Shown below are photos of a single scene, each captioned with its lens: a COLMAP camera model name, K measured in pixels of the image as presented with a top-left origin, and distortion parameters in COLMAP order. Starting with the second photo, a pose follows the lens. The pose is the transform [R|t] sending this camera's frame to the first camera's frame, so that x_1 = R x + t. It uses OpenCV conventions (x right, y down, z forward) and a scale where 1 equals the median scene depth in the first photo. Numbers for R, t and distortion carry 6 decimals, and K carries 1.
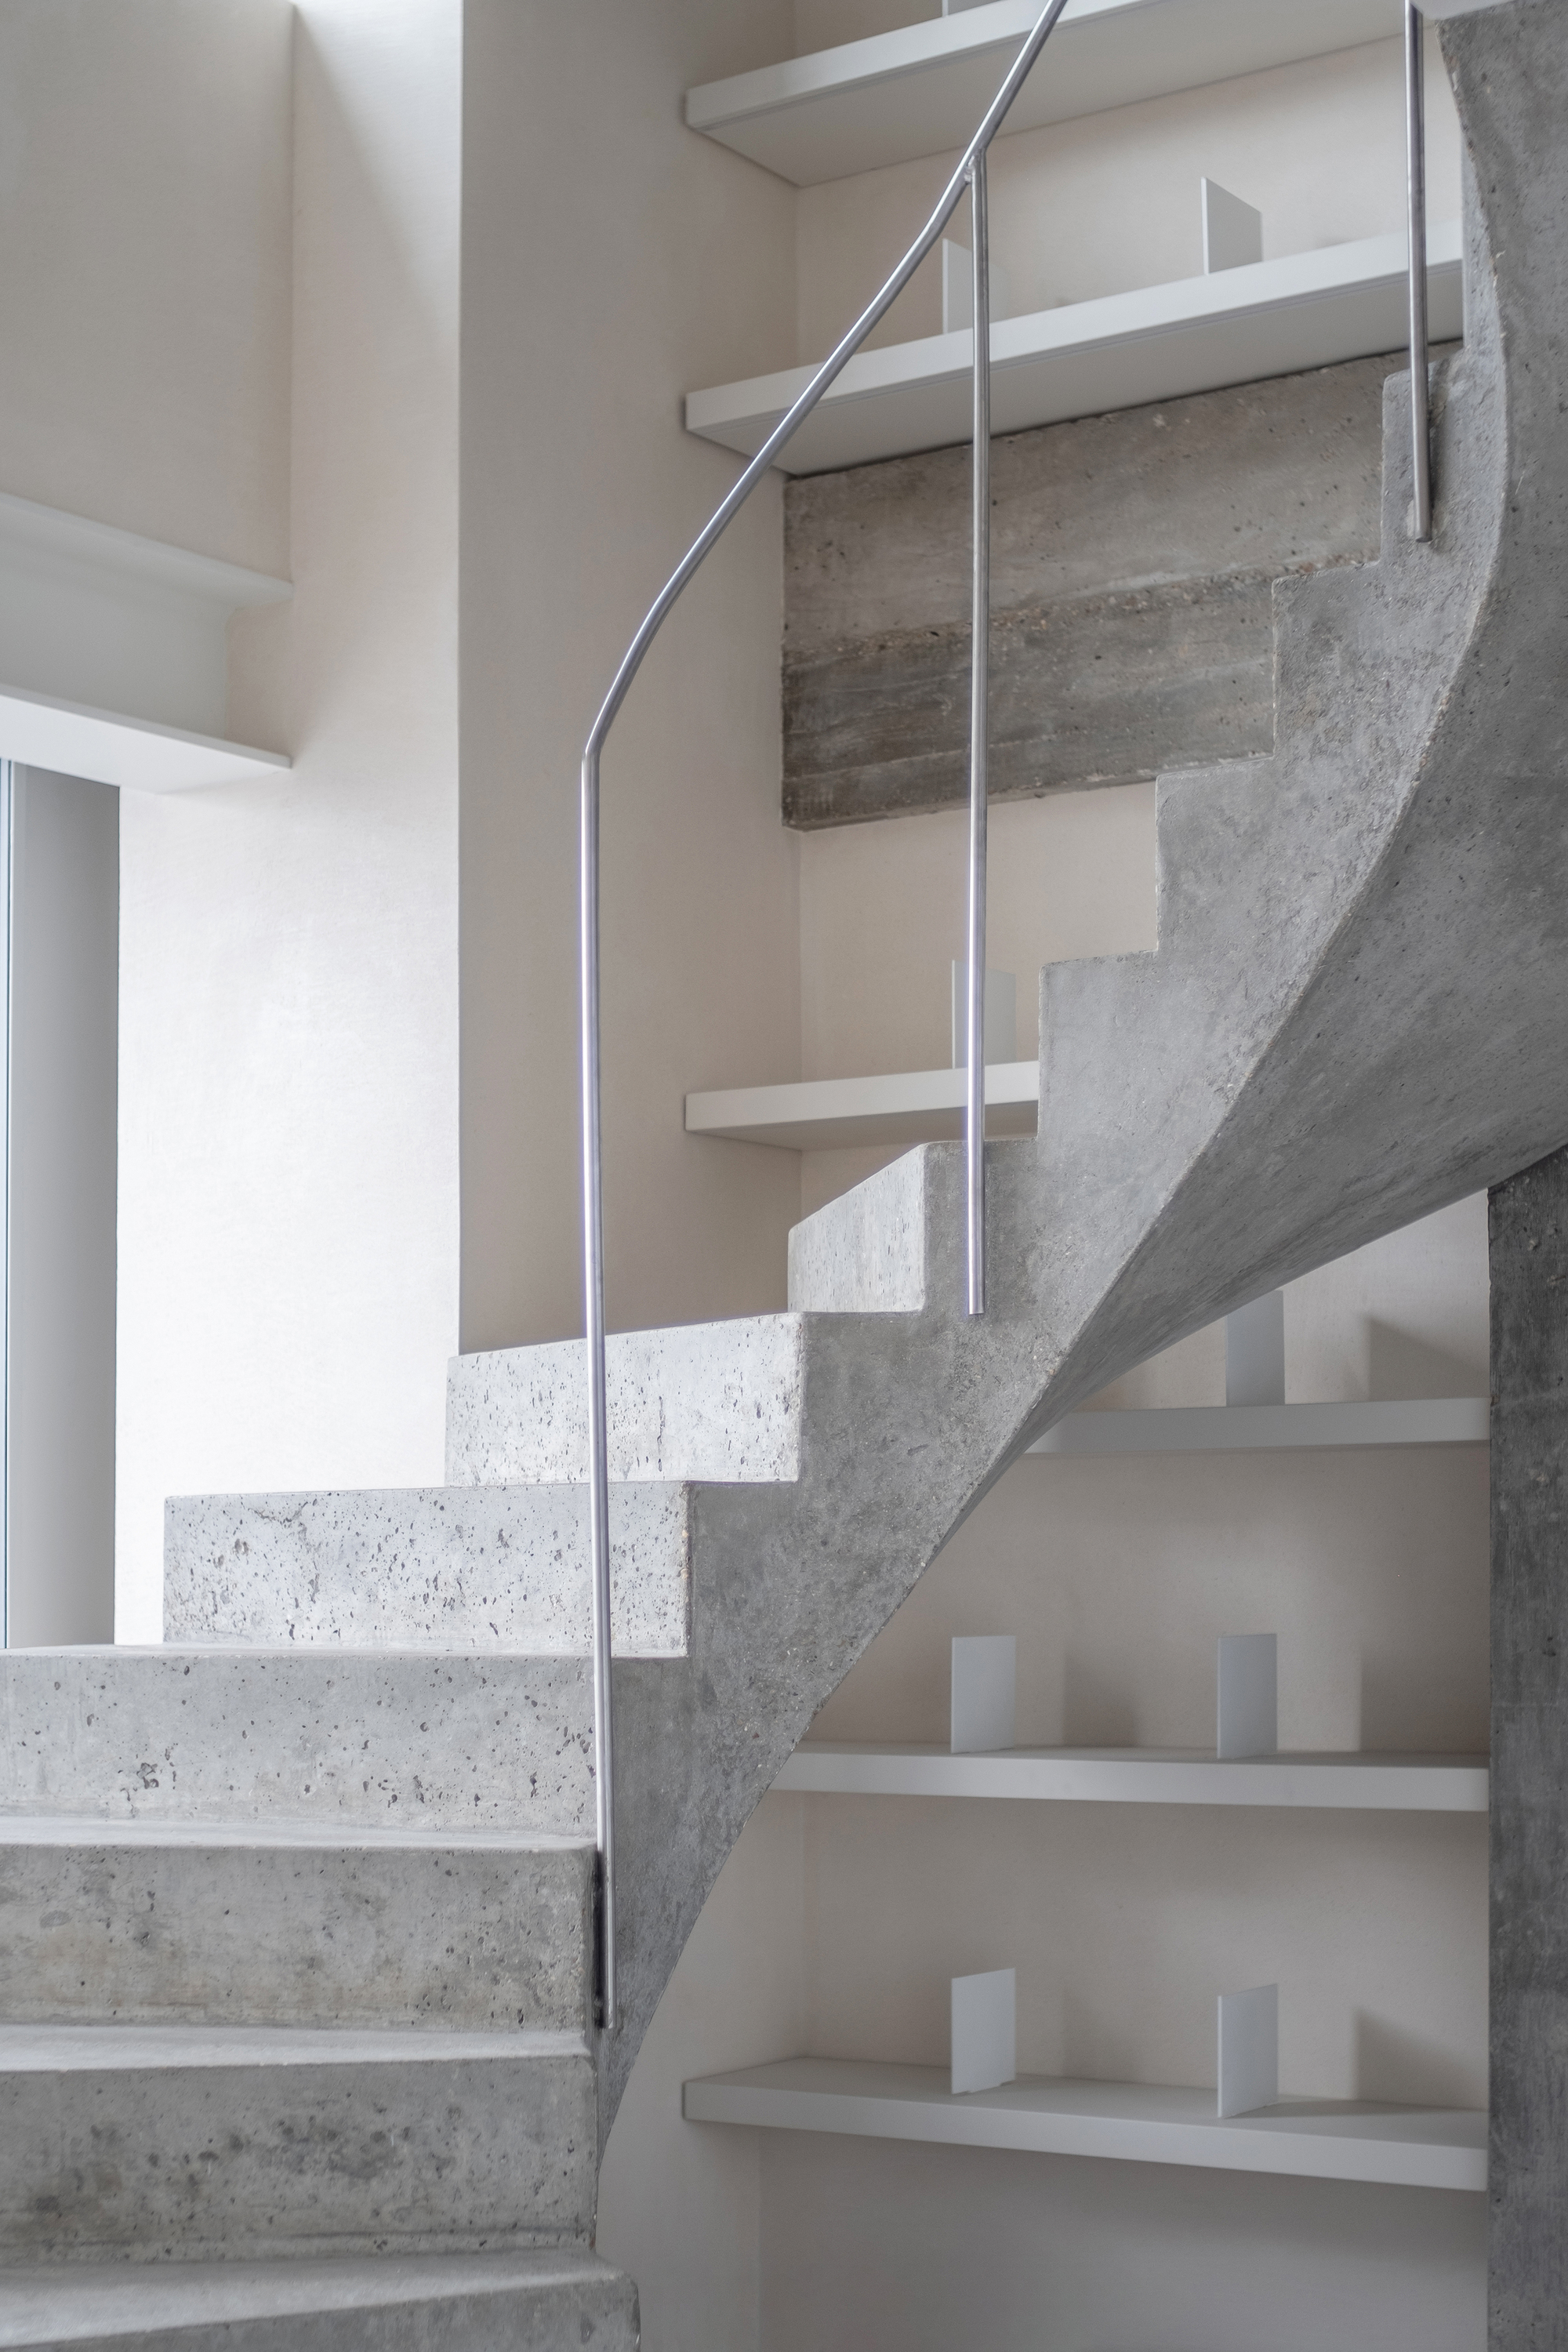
lens RADIAL K [[3460.7, 0, 784.0], [0, 3460.7, 1176.0], [0, 0, 1]] dist [-0.098565, 0.148636]
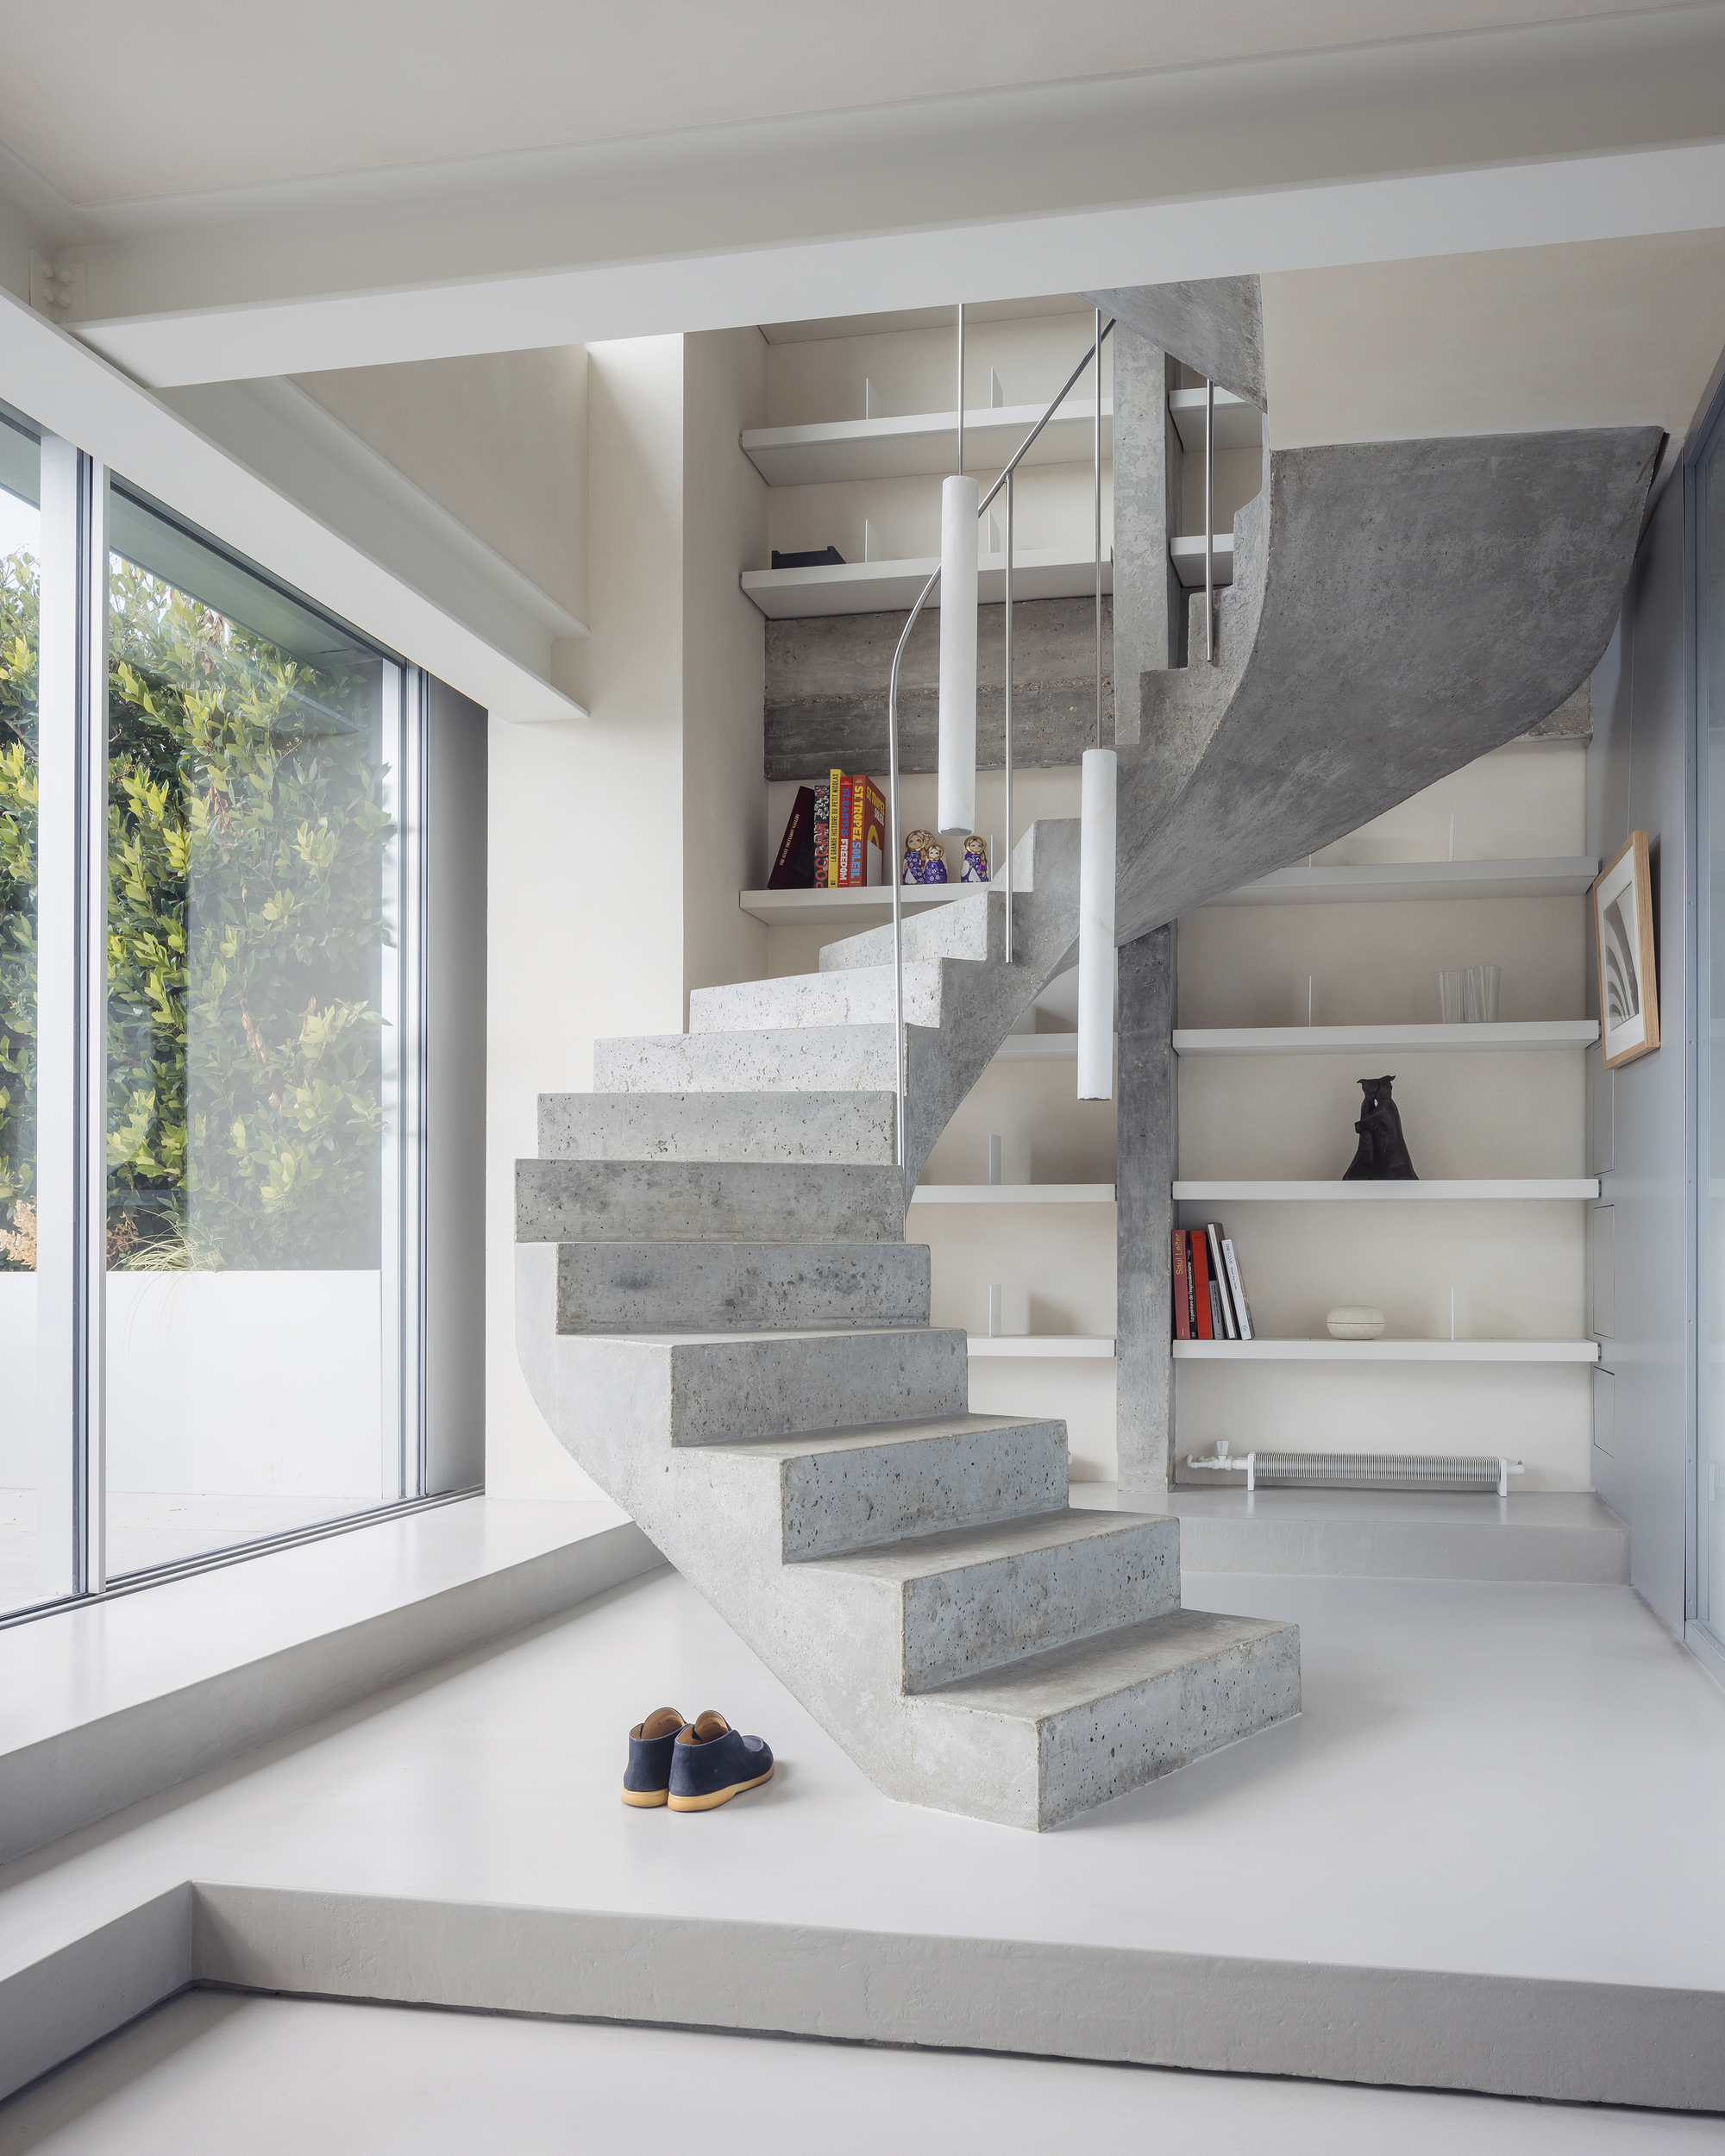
lens RADIAL K [[1792.3, 0, 863.0], [0, 1792.3, 1112.6], [0, 0, 1]] dist [-0.000248, -0.000034]
pose [[0.916952, 0.039856, 0.397002, -0.532356], [-0.043346, 0.999060, -0.000182, 0.150099], [-0.396636, -0.017042, 0.917818, -0.102883]]
